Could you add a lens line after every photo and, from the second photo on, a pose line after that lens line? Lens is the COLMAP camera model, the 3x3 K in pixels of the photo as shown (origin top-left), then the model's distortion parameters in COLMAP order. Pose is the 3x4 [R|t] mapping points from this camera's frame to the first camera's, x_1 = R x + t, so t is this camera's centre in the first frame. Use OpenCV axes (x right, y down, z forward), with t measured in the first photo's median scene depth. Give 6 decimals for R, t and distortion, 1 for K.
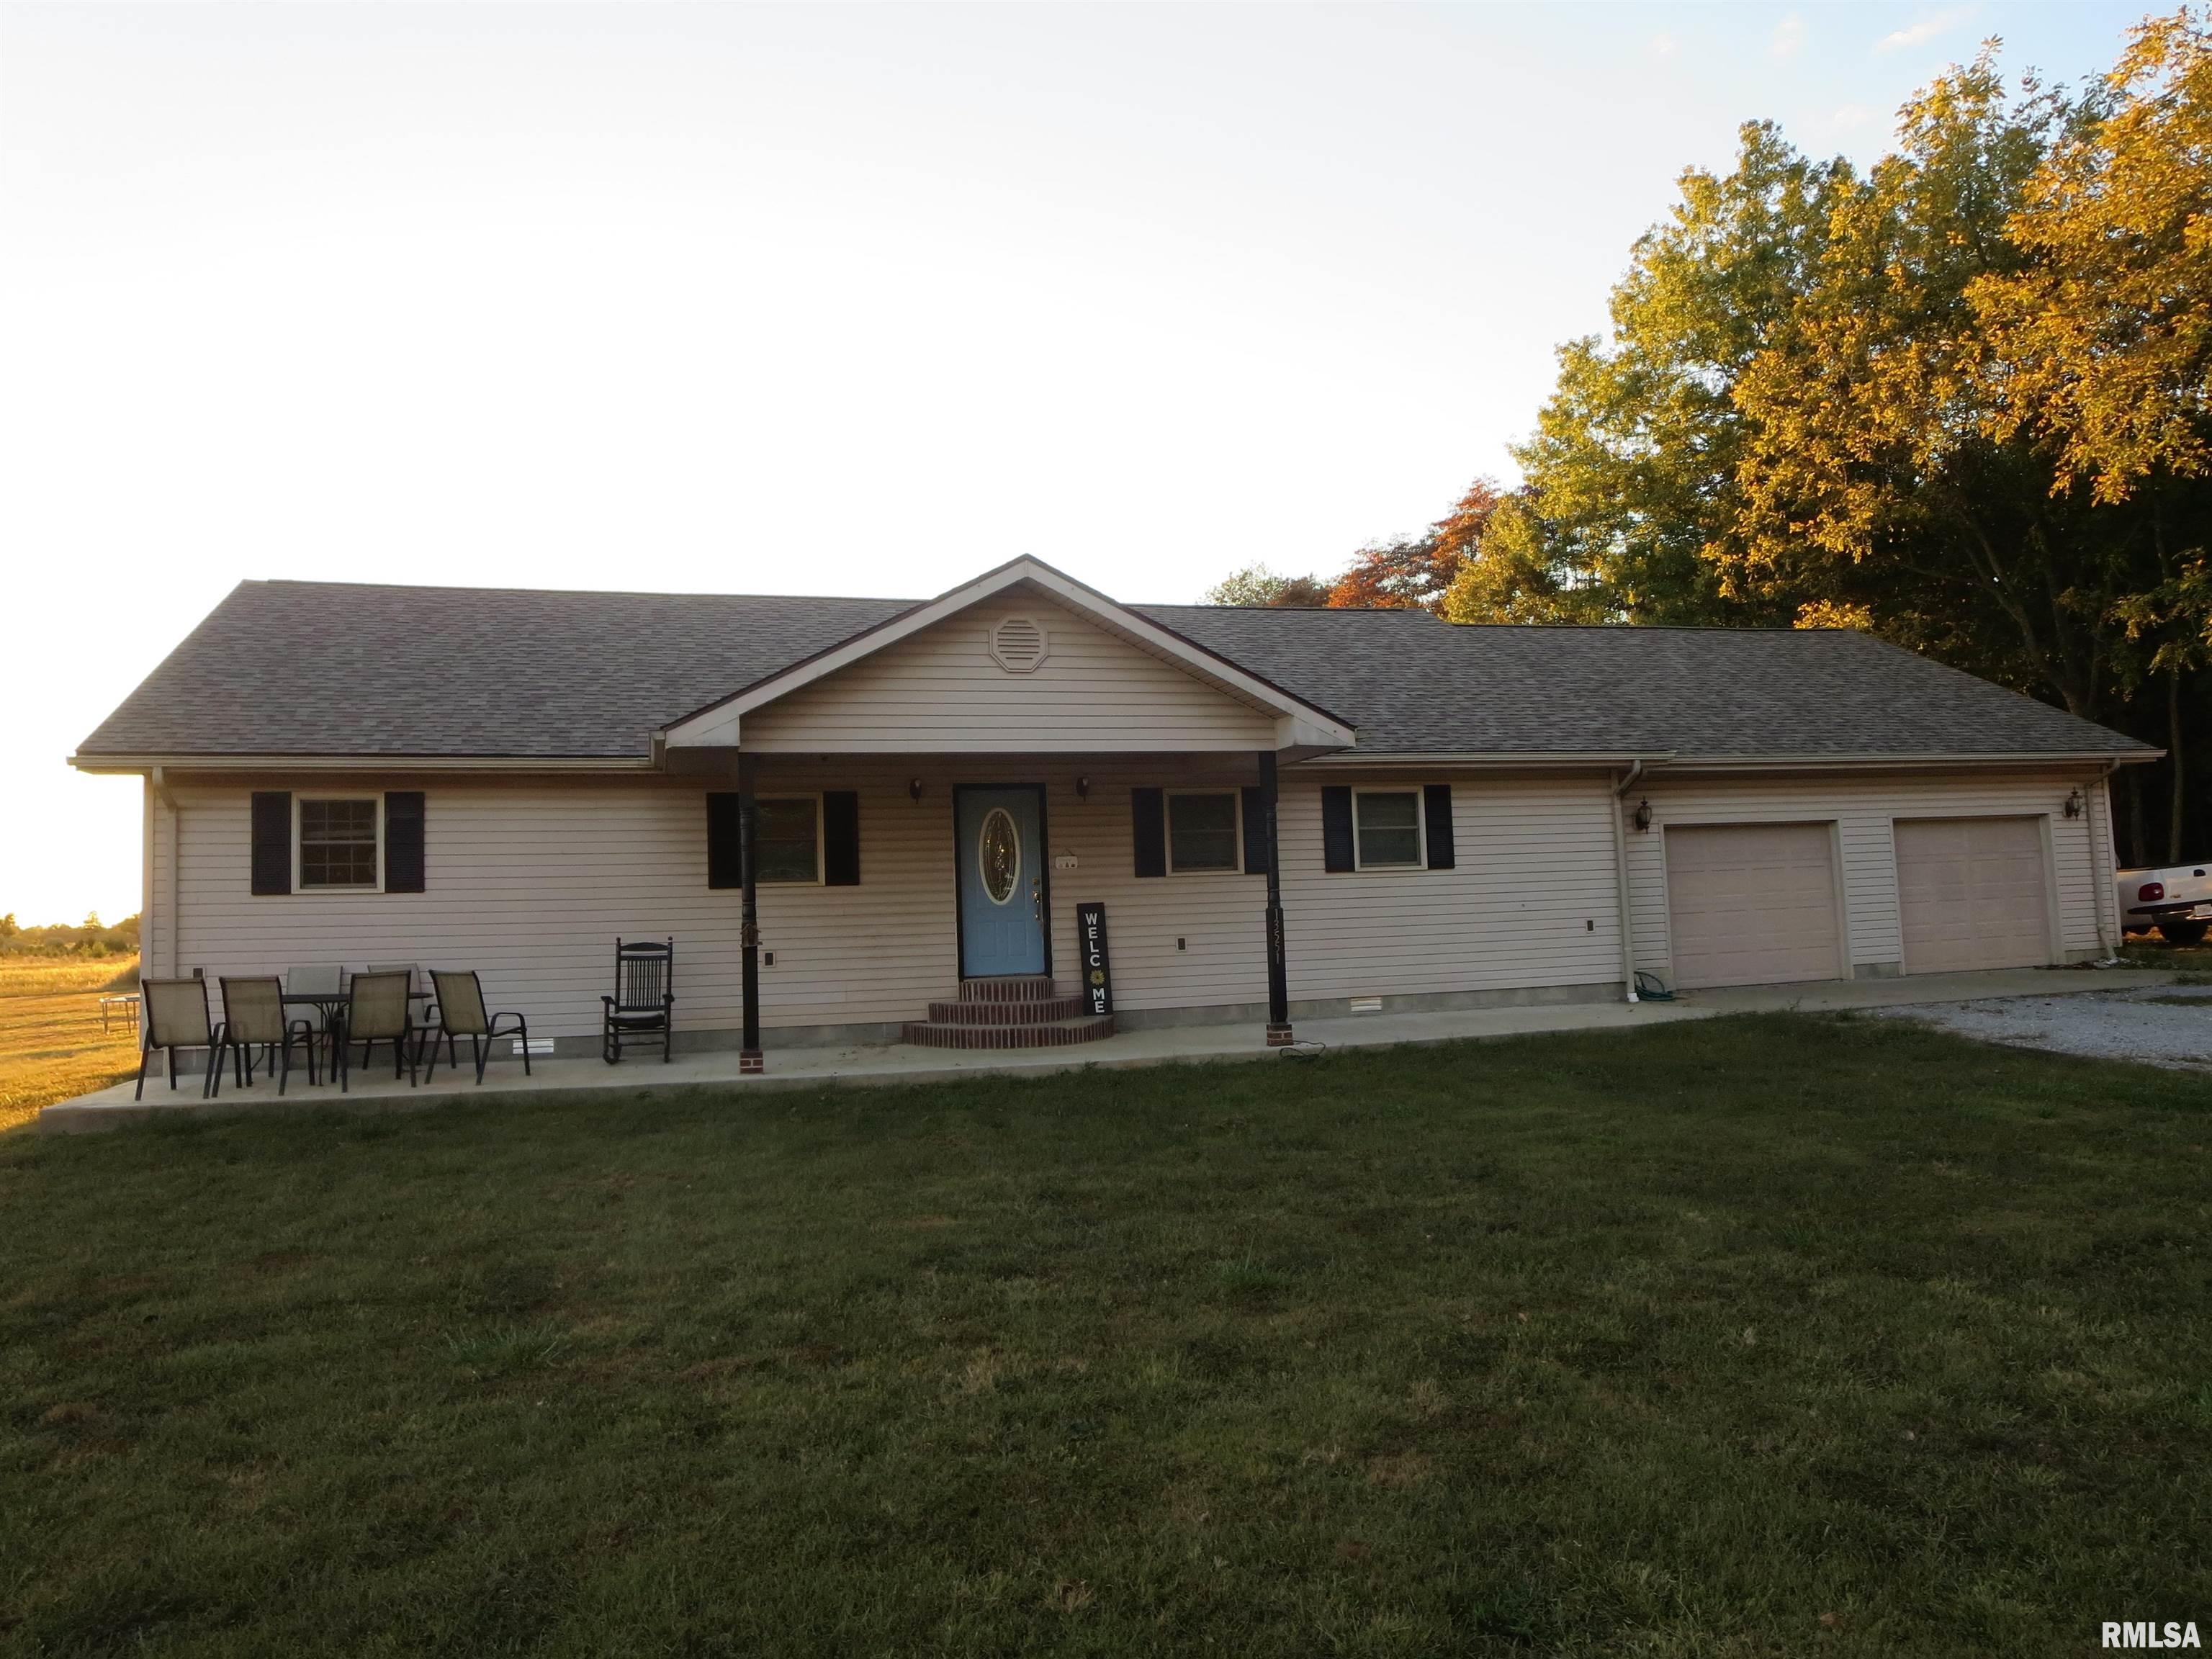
lens RADIAL K [[1551.7, 0, 1103.8], [0, 1551.7, 540.7], [0, 0, 1]] dist [-0.037961, -0.000312]
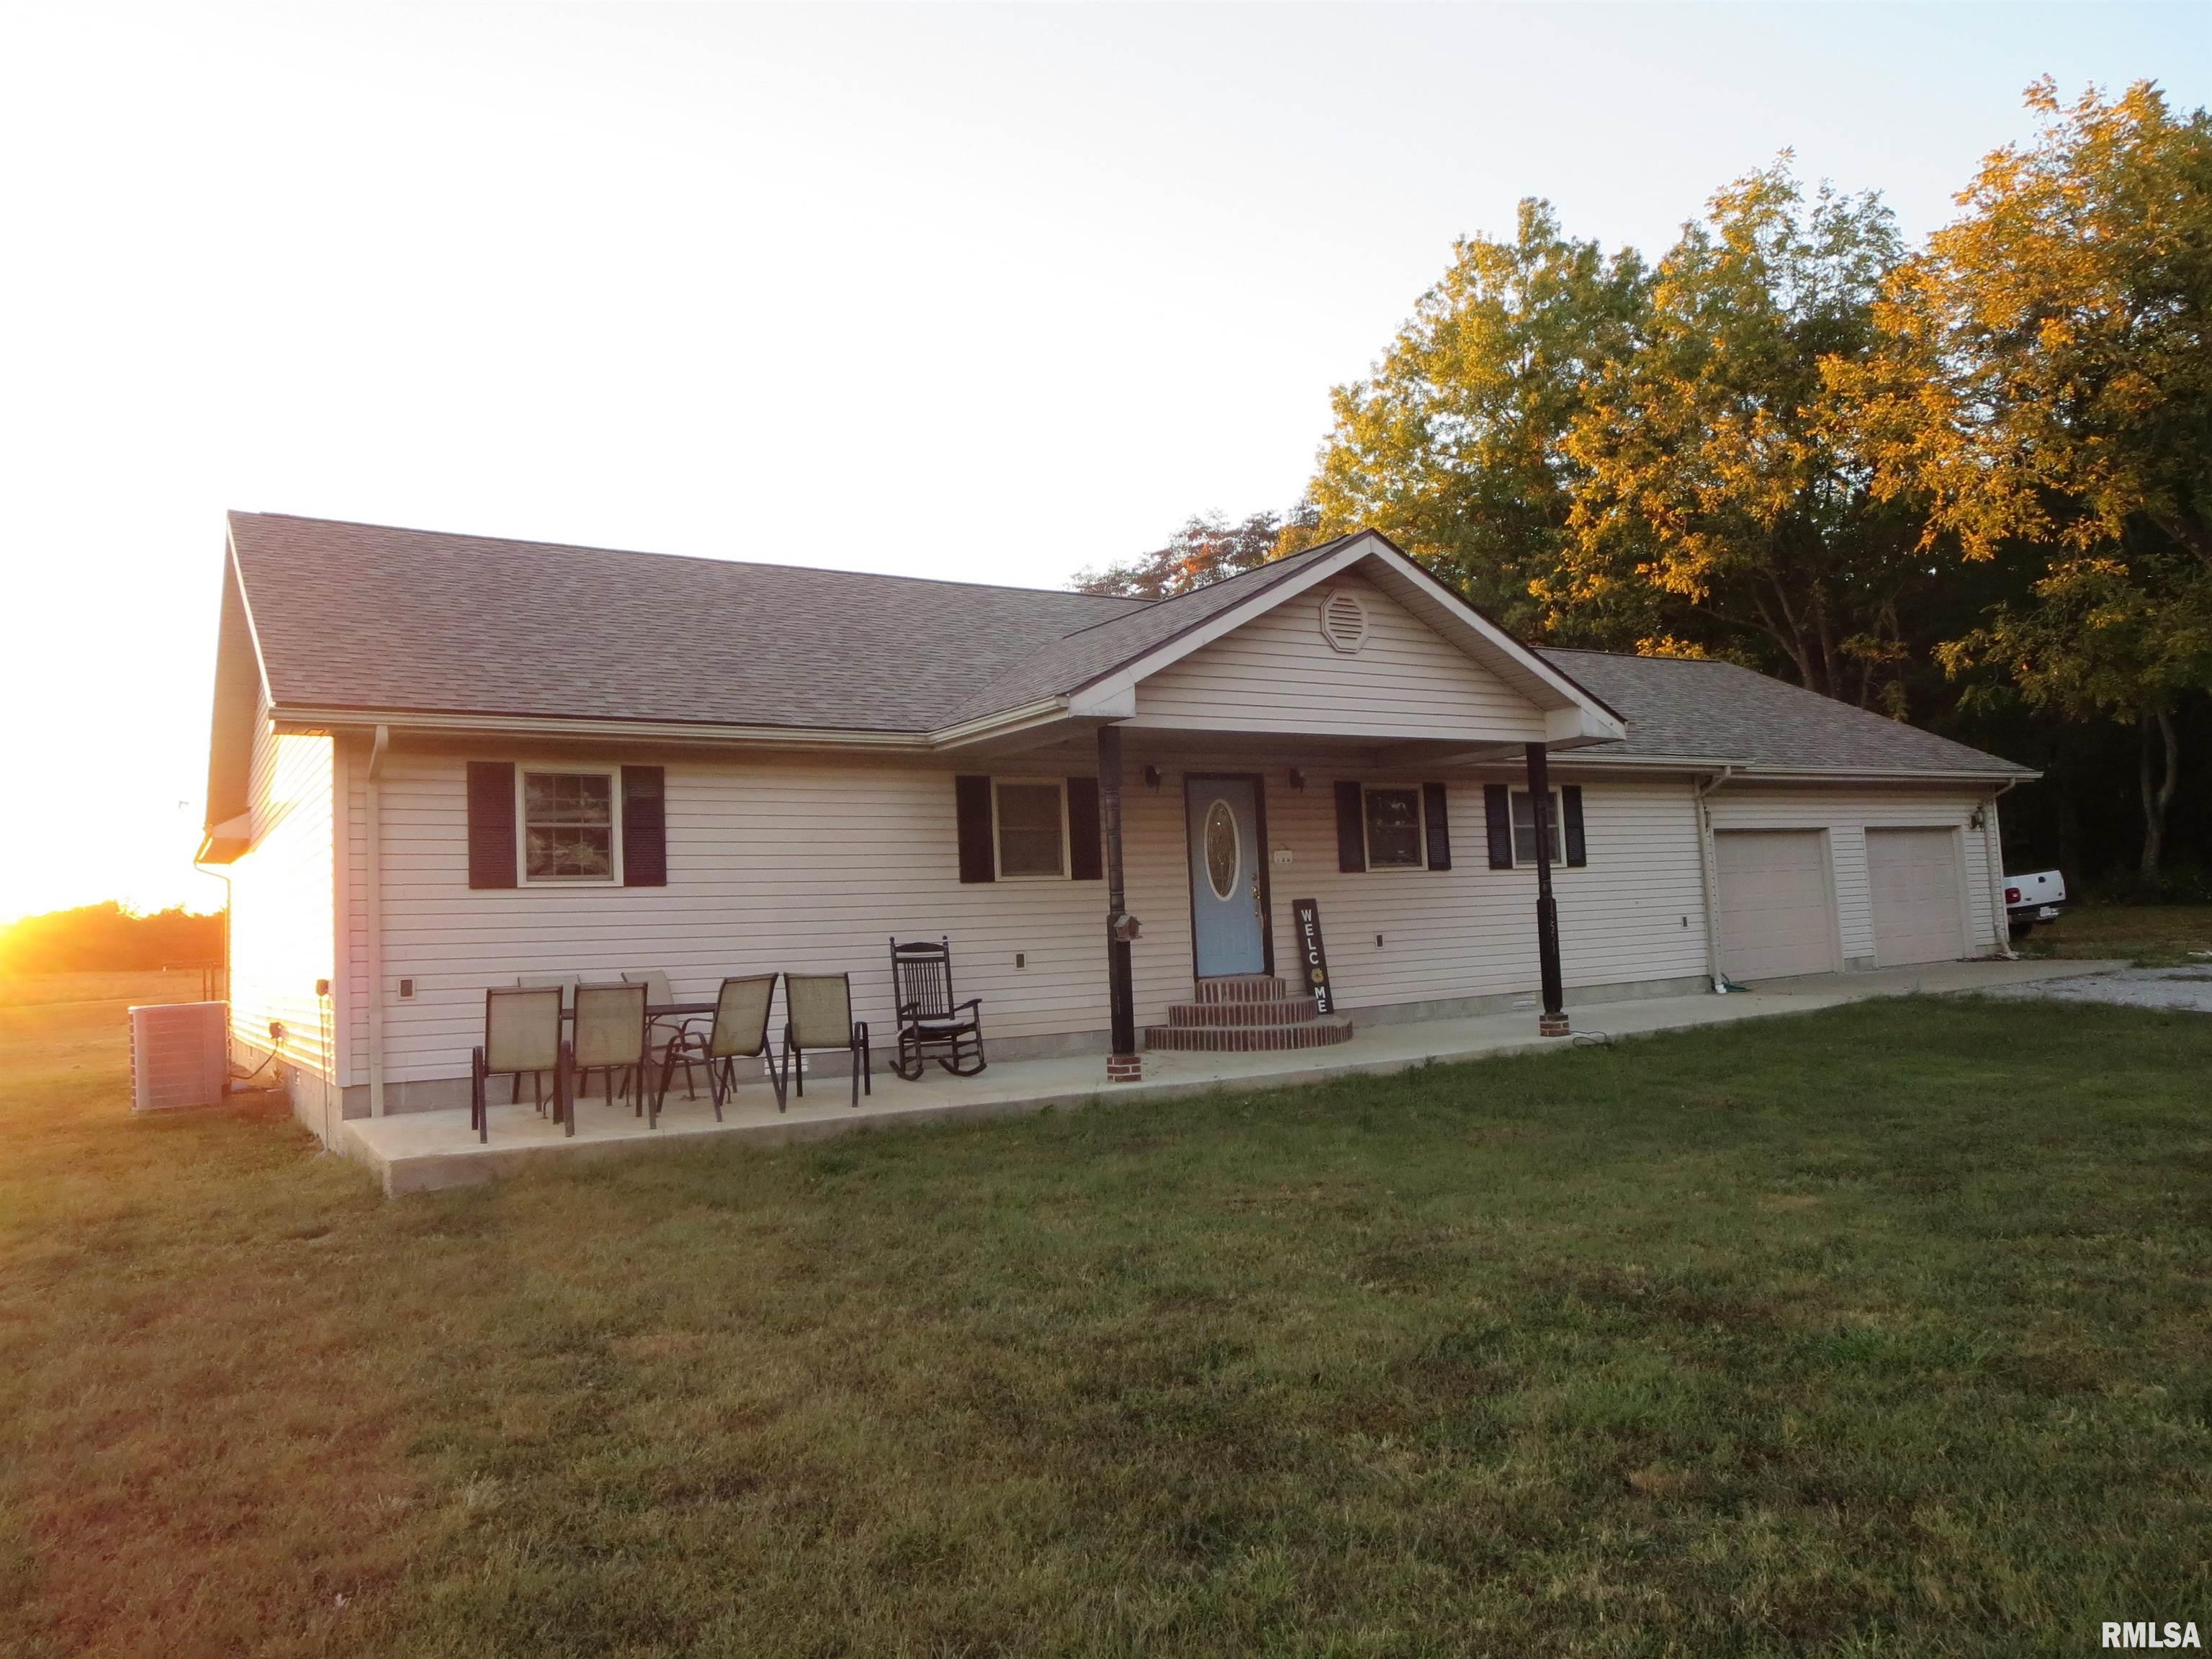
lens RADIAL K [[1551.7, 0, 1105.3], [0, 1551.7, 548.3], [0, 0, 1]] dist [-0.037961, -0.000312]
pose [[0.955341, 0.062507, 0.288820, -0.420708], [-0.058018, 0.998025, -0.024087, 0.046151], [-0.289755, 0.006255, 0.957080, 0.110771]]
